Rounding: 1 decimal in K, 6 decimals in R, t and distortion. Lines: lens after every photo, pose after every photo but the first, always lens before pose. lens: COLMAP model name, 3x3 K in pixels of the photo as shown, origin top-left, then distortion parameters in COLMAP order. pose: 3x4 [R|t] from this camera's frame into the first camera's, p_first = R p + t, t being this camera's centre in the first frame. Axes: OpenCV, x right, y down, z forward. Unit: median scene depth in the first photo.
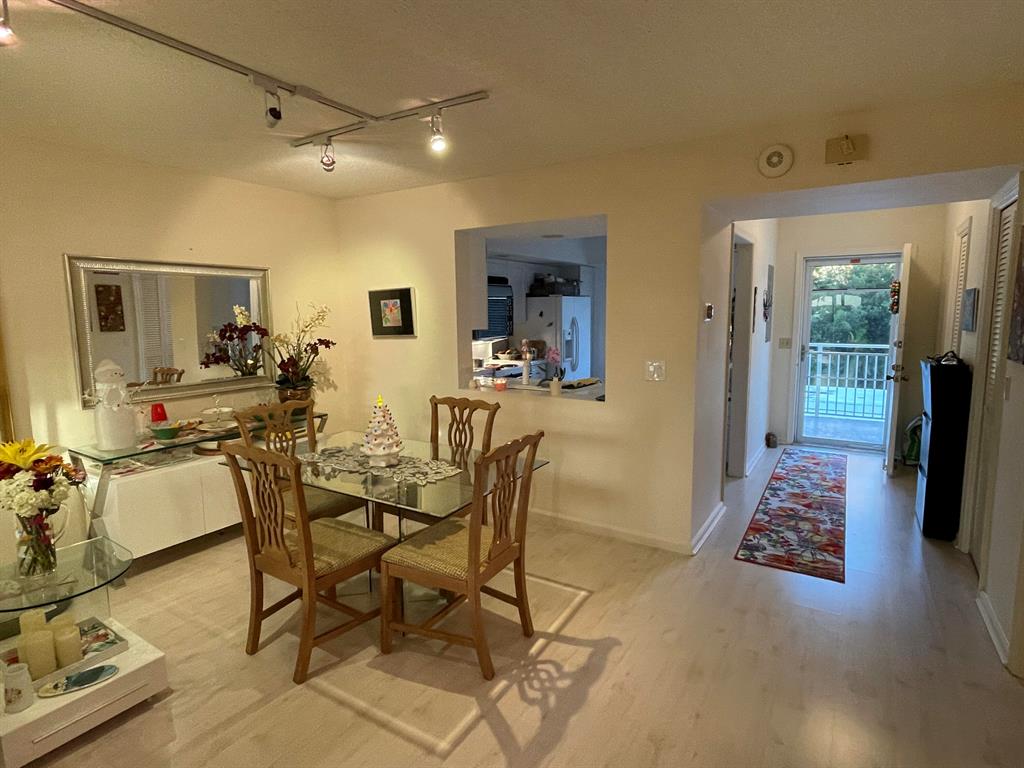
lens RADIAL K [[550.6, 0, 511.3], [0, 550.6, 378.6], [0, 0, 1]] dist [-0.007359, 0.002282]
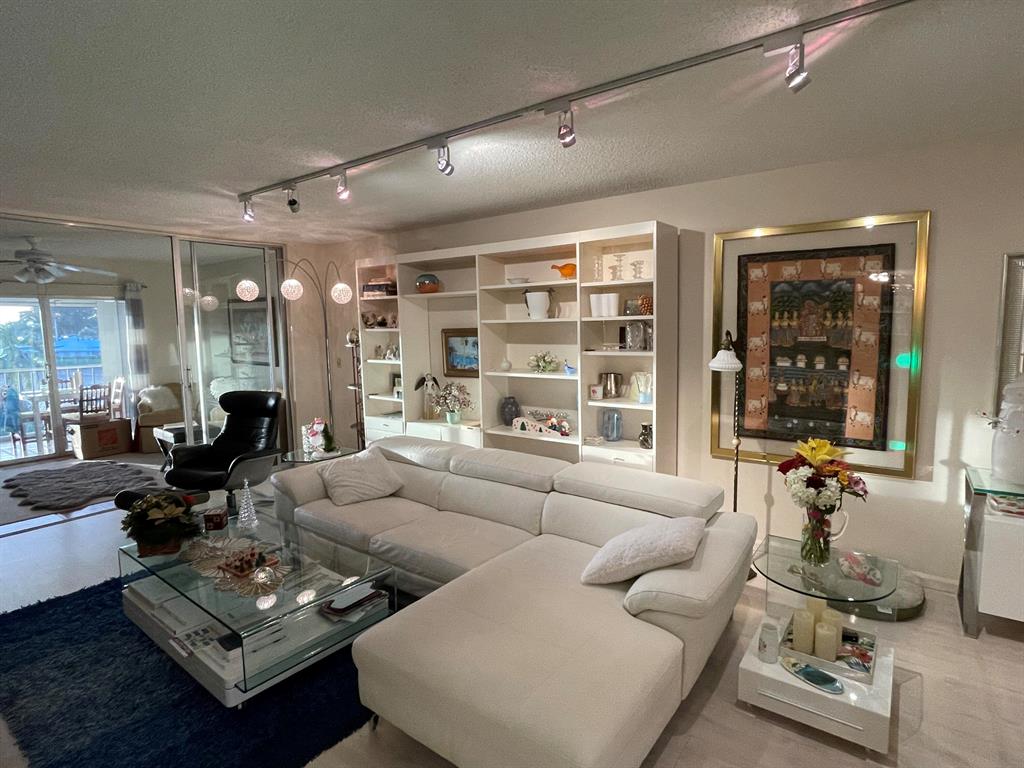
lens RADIAL K [[550.6, 0, 509.9], [0, 550.6, 380.0], [0, 0, 1]] dist [-0.007359, 0.002282]
pose [[-0.073062, 0.114269, -0.990760, 0.152424], [-0.104062, 0.987119, 0.121523, -0.049385], [0.991884, 0.111979, -0.060230, 0.279968]]
